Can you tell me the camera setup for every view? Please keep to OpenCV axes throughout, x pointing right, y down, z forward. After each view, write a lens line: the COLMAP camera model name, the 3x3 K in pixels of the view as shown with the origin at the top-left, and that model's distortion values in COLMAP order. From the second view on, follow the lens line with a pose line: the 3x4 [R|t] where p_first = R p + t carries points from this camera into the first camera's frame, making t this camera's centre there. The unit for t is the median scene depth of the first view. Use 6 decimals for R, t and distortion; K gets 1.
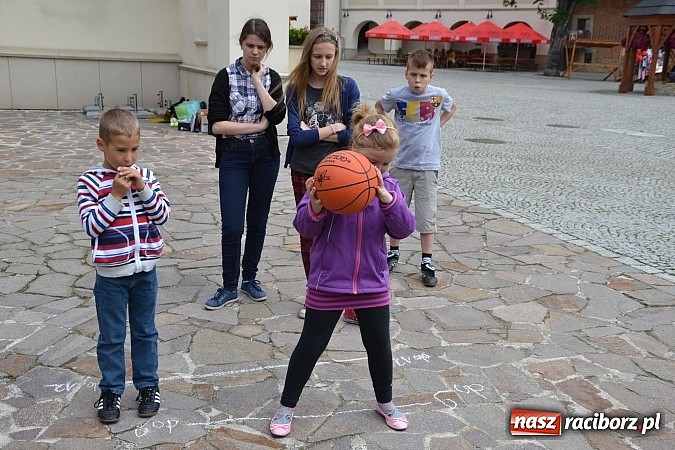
lens RADIAL K [[782.8, 0, 335.2], [0, 782.8, 231.5], [0, 0, 1]] dist [-0.009736, 0.378529]
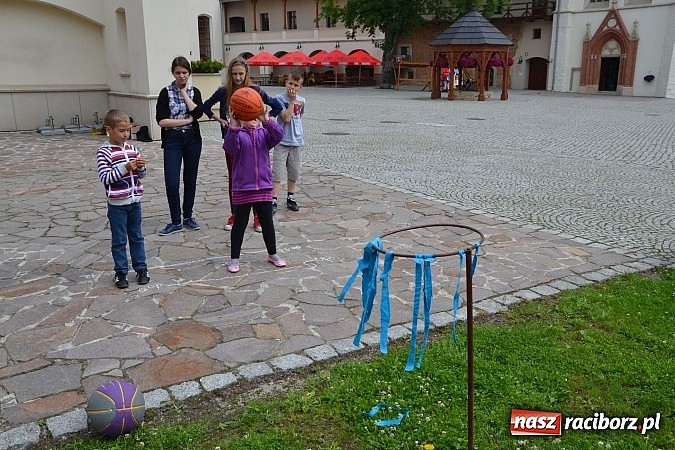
lens RADIAL K [[641.5, 0, 336.1], [0, 641.5, 235.6], [0, 0, 1]] dist [-0.130703, 0.253895]
pose [[0.983623, -0.080423, 0.161298, -0.009772], [0.077035, 0.996658, 0.027159, 0.034634], [-0.162943, -0.014288, 0.986532, -0.138998]]
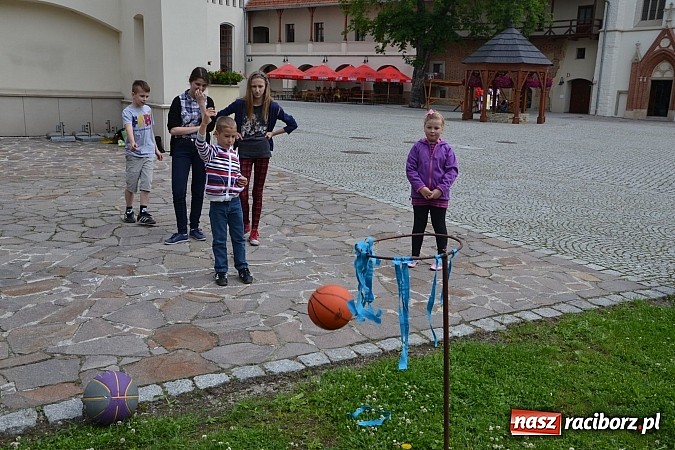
lens RADIAL K [[695.3, 0, 332.9], [0, 695.3, 234.6], [0, 0, 1]] dist [-0.099622, 0.326033]
pose [[0.991665, -0.033406, 0.124441, -0.002489], [0.035912, 0.999194, -0.017949, 0.044422], [-0.123741, 0.022268, 0.992065, -0.176635]]
